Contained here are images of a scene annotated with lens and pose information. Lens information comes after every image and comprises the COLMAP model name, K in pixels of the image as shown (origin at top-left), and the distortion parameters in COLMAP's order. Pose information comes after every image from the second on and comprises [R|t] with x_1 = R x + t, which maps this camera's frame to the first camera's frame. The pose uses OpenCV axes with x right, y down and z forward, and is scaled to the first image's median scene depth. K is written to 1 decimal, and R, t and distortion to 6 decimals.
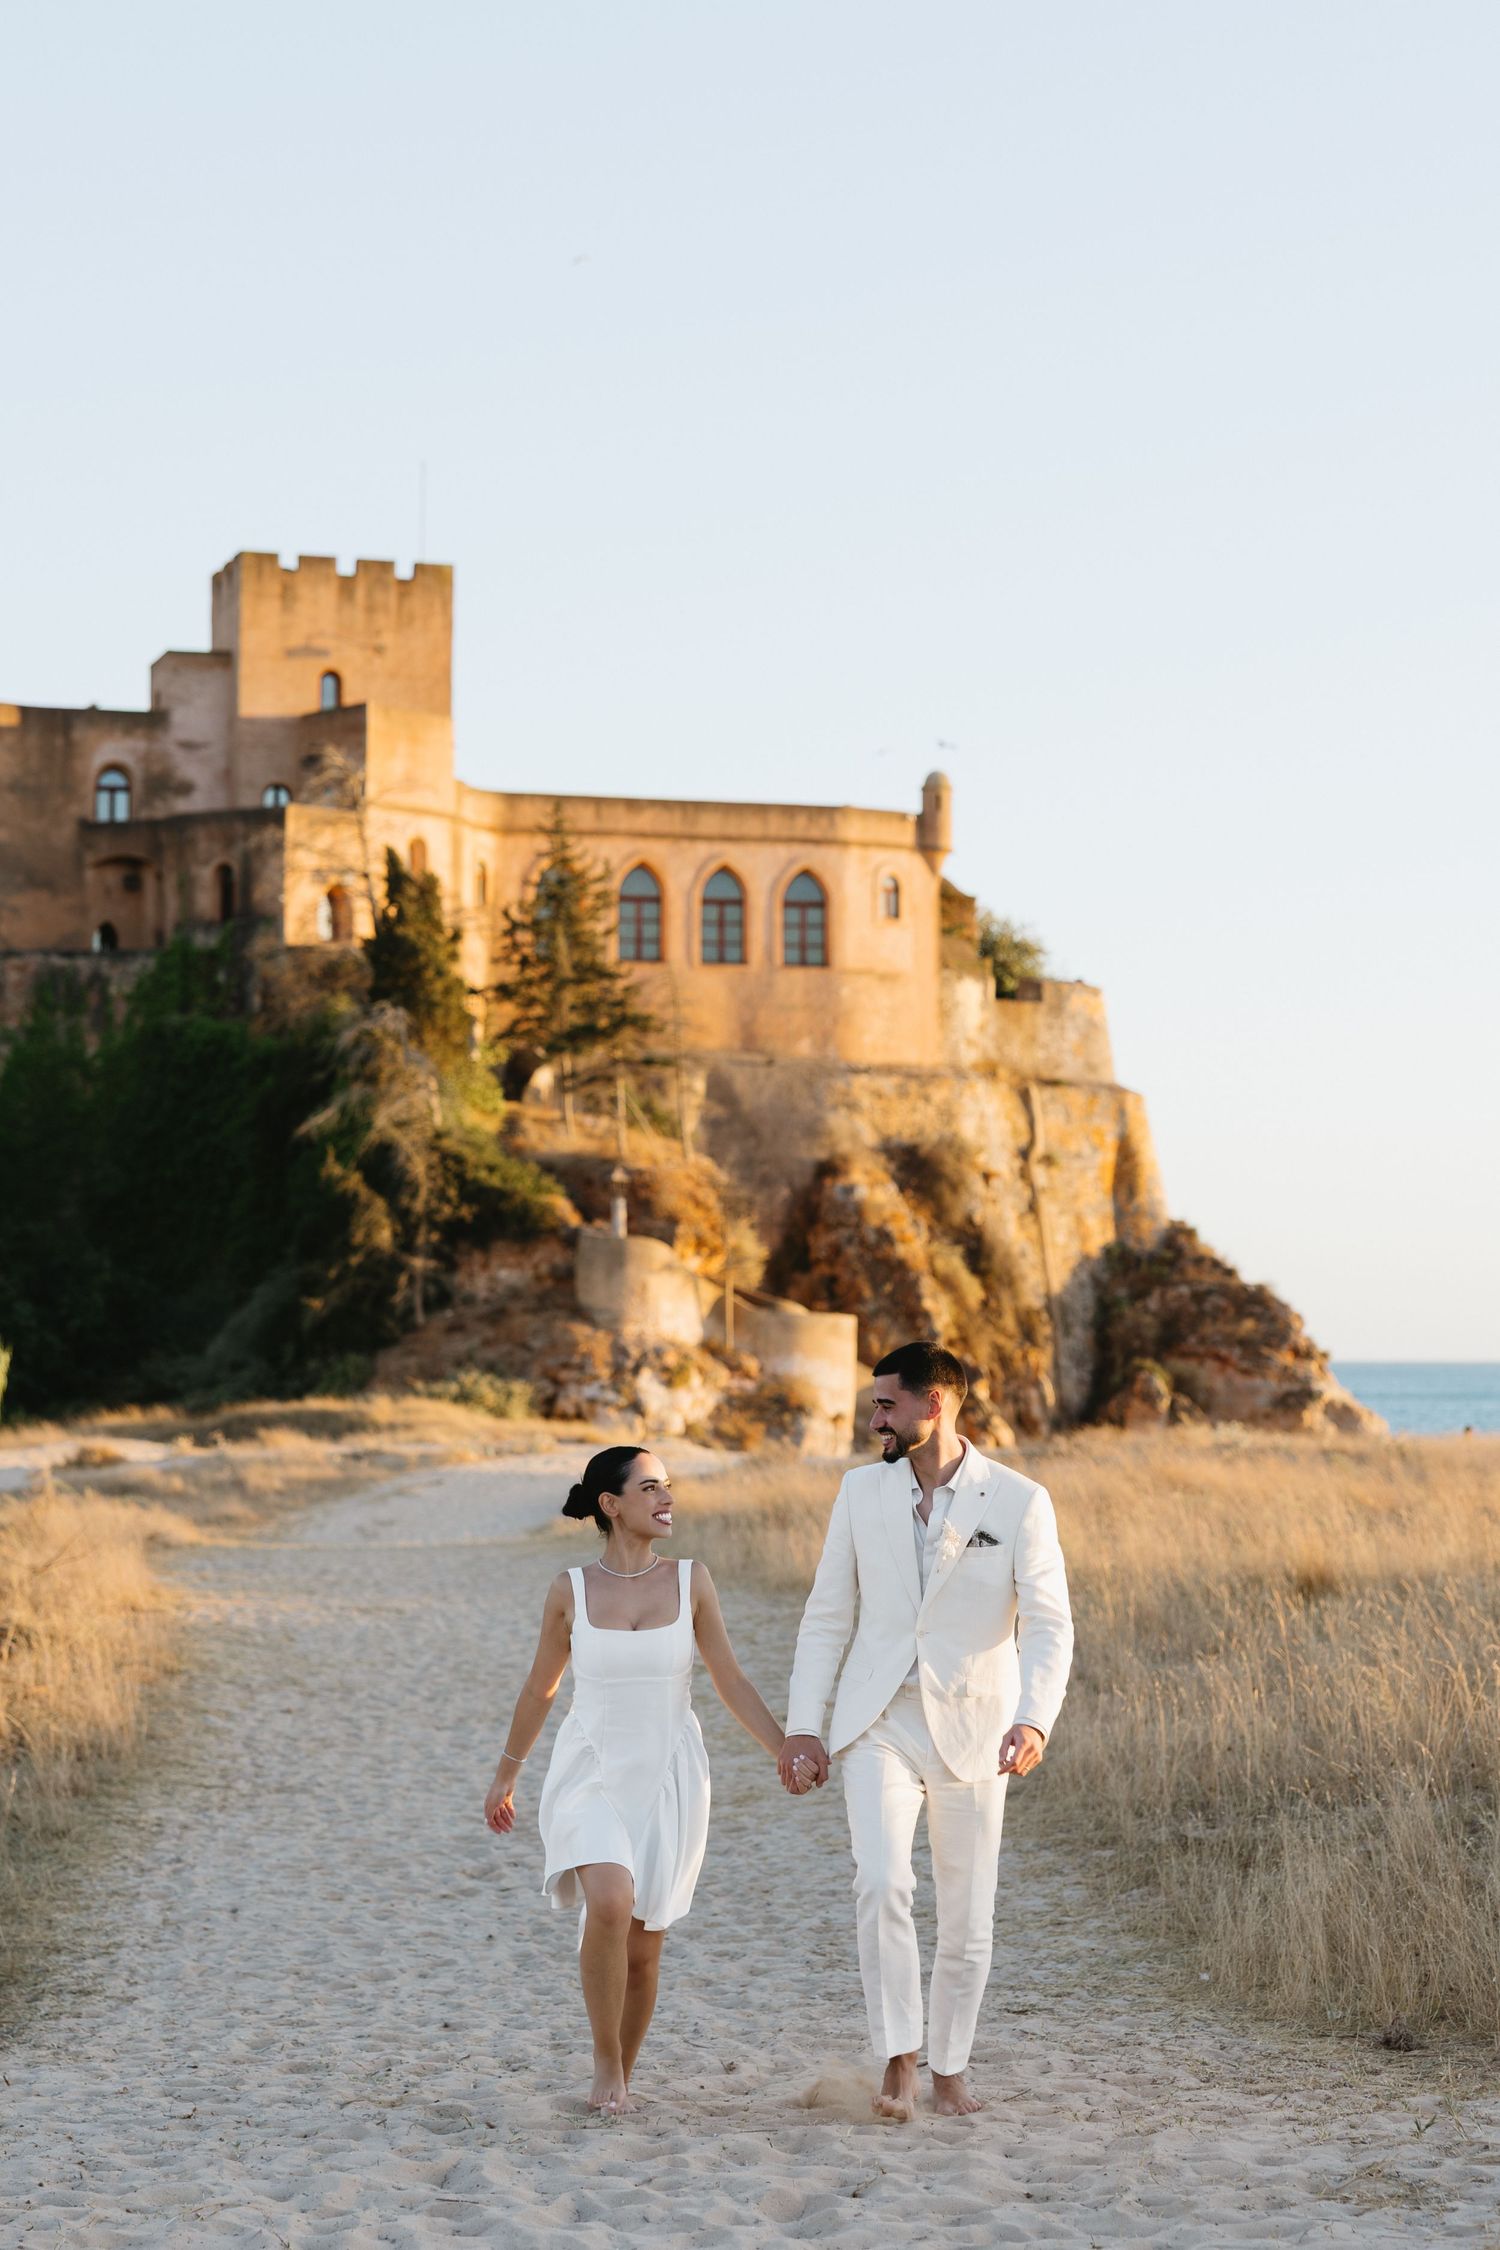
lens RADIAL K [[3716.6, 0, 750.0], [0, 3716.6, 1125.0], [0, 0, 1]] dist [-0.028878, 0.085300]
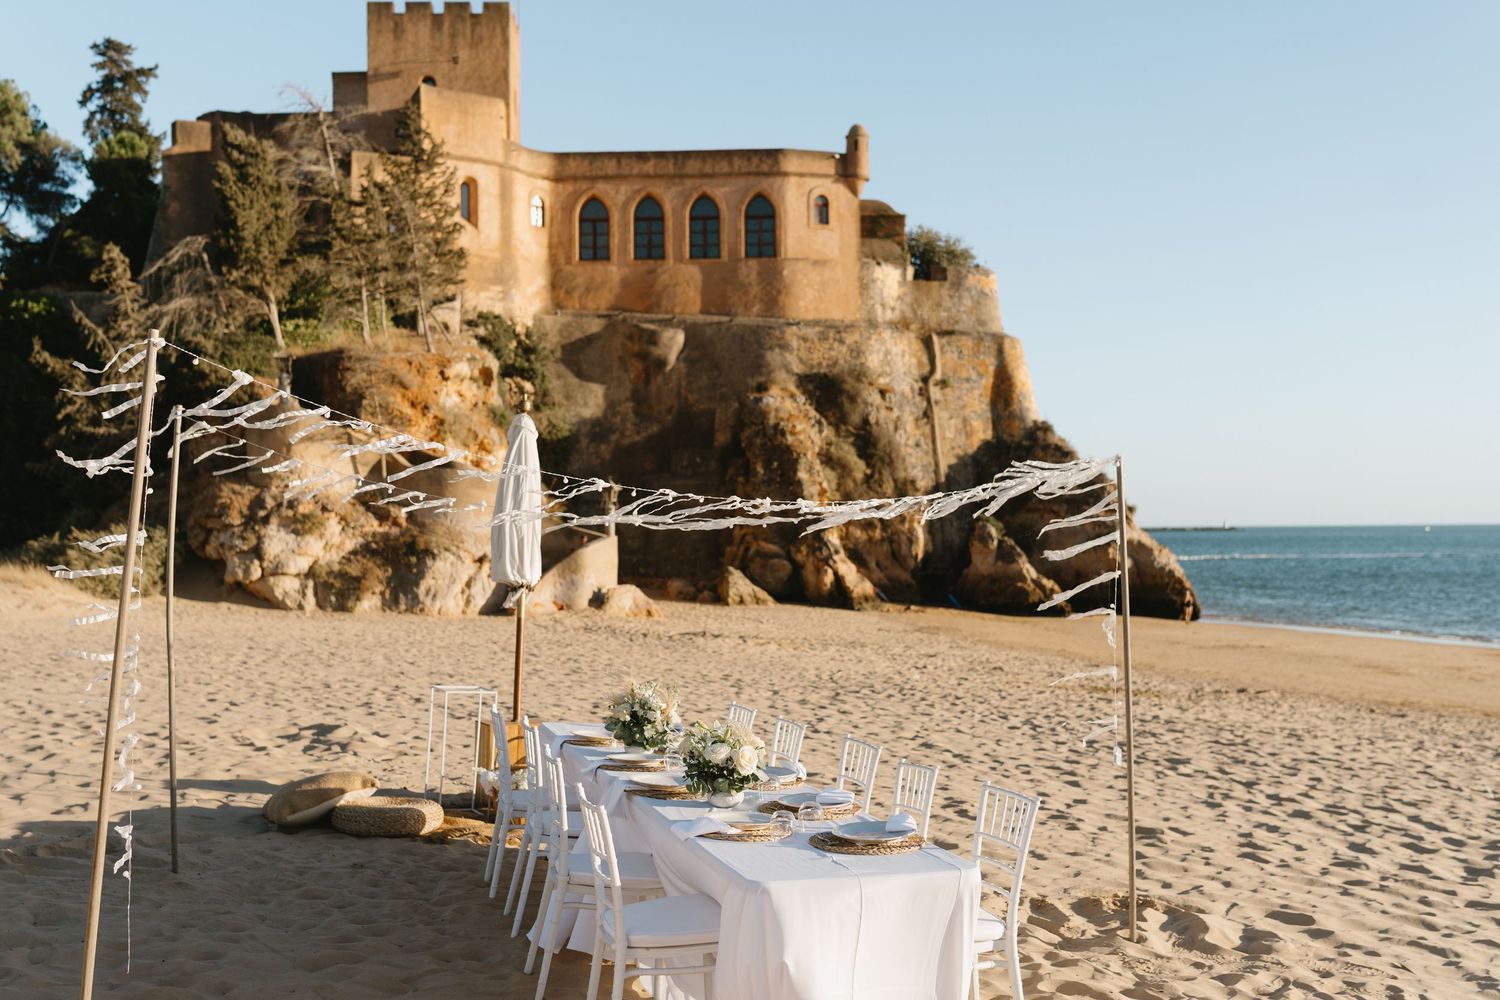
lens RADIAL K [[1355.1, 0, 750.0], [0, 1355.1, 500.0], [0, 0, 1]] dist [0.015610, 0.006081]
pose [[0.956085, -0.015572, -0.292674, 0.170663], [0.027789, 0.998905, 0.037631, 0.035085], [0.291768, -0.044112, 0.955471, 0.465080]]
